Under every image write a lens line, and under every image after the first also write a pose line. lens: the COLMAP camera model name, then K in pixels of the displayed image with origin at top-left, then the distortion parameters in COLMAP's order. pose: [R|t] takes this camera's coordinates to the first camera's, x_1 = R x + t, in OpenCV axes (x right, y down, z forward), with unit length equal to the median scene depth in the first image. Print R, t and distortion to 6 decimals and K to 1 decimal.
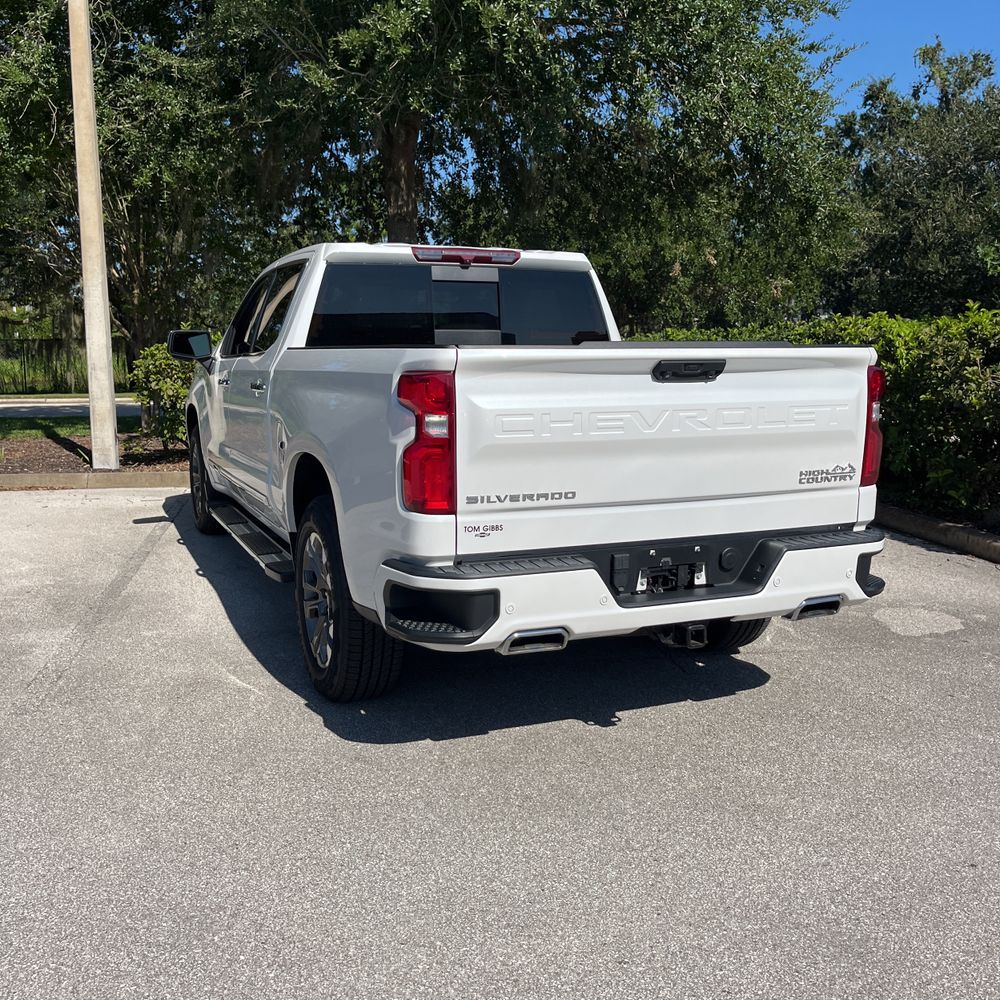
lens RADIAL K [[1021.9, 0, 493.9], [0, 1021.9, 503.7], [0, 0, 1]] dist [0.008904, 0.000000]
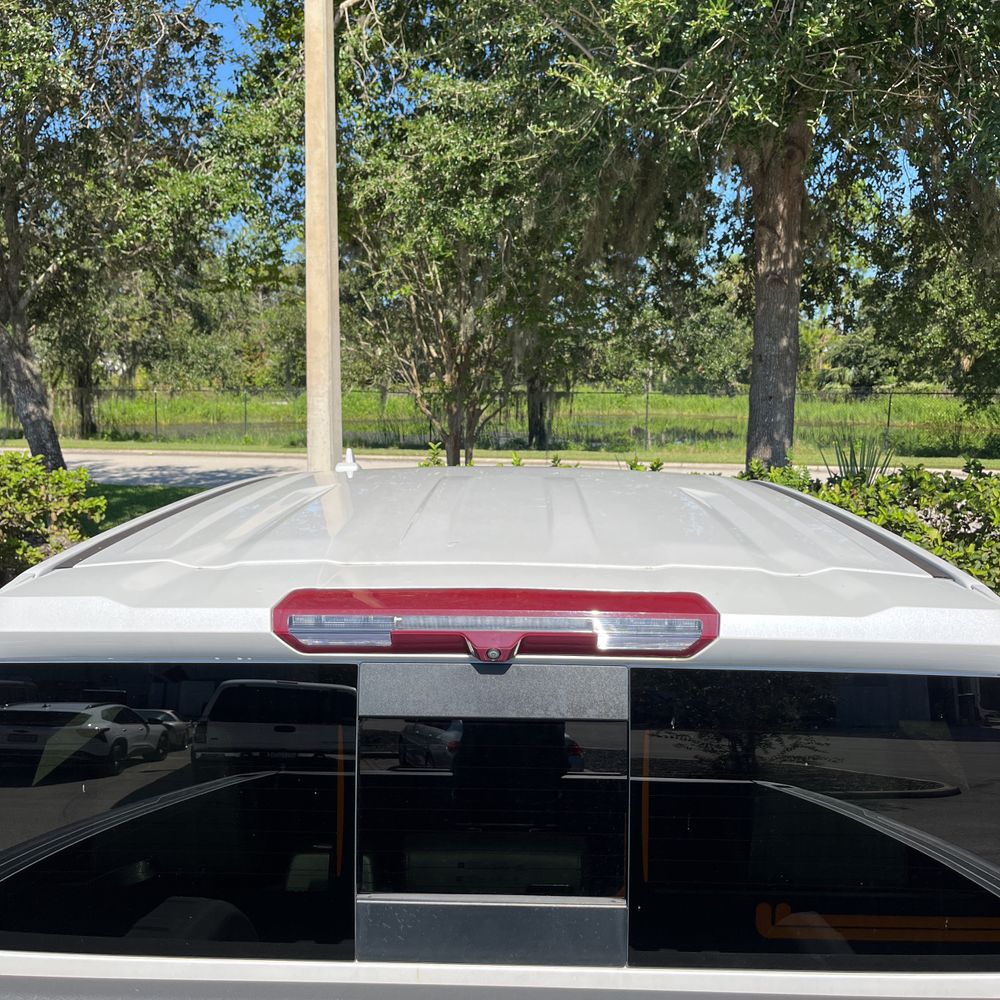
lens RADIAL K [[1021.9, 0, 497.1], [0, 1021.9, 498.1], [0, 0, 1]] dist [0.008904, 0.000000]
pose [[0.908226, 0.053703, -0.415020, 0.036650], [-0.066154, 0.997686, -0.015670, -0.122232], [0.413218, 0.041687, 0.909677, 0.340911]]
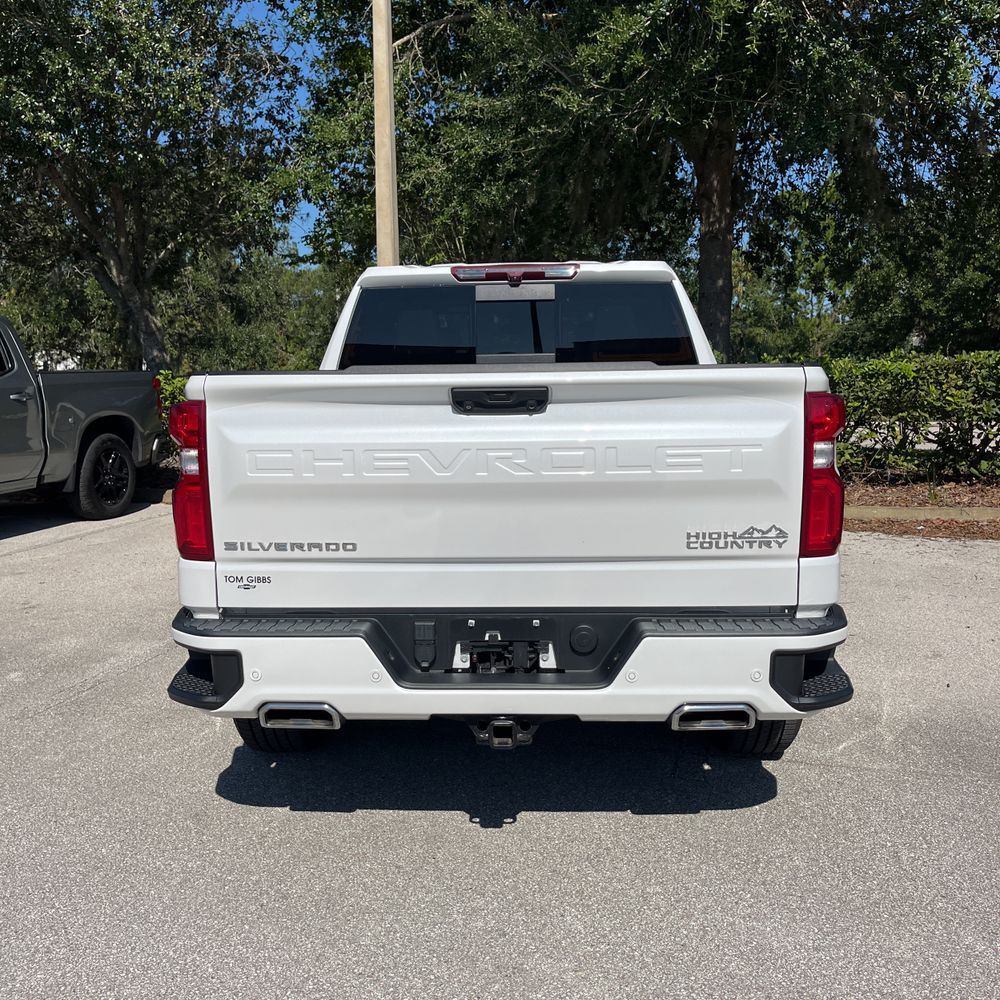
lens RADIAL K [[1021.9, 0, 493.8], [0, 1021.9, 507.2], [0, 0, 1]] dist [0.008904, 0.000000]
pose [[0.902292, 0.038368, -0.429415, 0.158755], [-0.047882, 0.998788, -0.011370, -0.010574], [0.428458, 0.030820, 0.903036, 0.080371]]
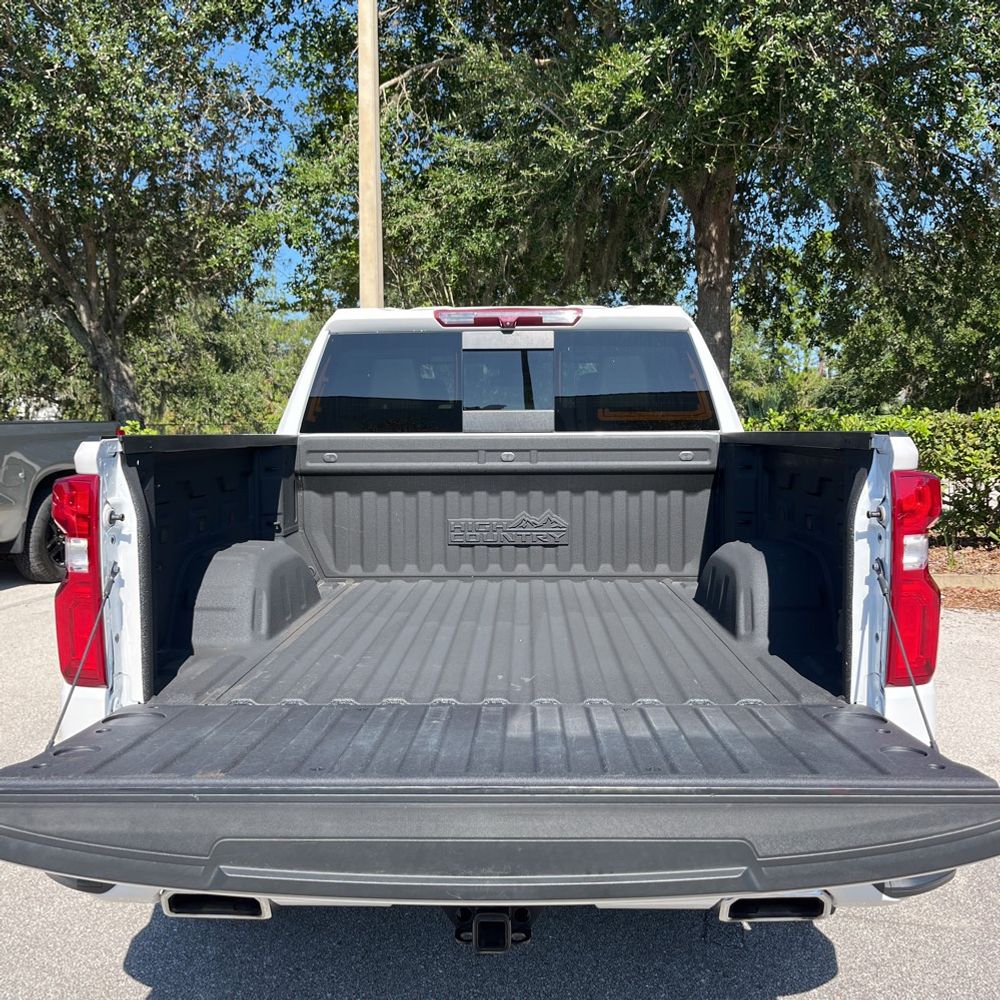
lens RADIAL K [[1021.9, 0, 509.1], [0, 1021.9, 498.4], [0, 0, 1]] dist [0.008904, 0.000000]
pose [[0.913077, 0.019345, -0.407328, 0.132922], [-0.052121, 0.996218, -0.069523, -0.022541], [0.404442, 0.084710, 0.910632, 0.134163]]
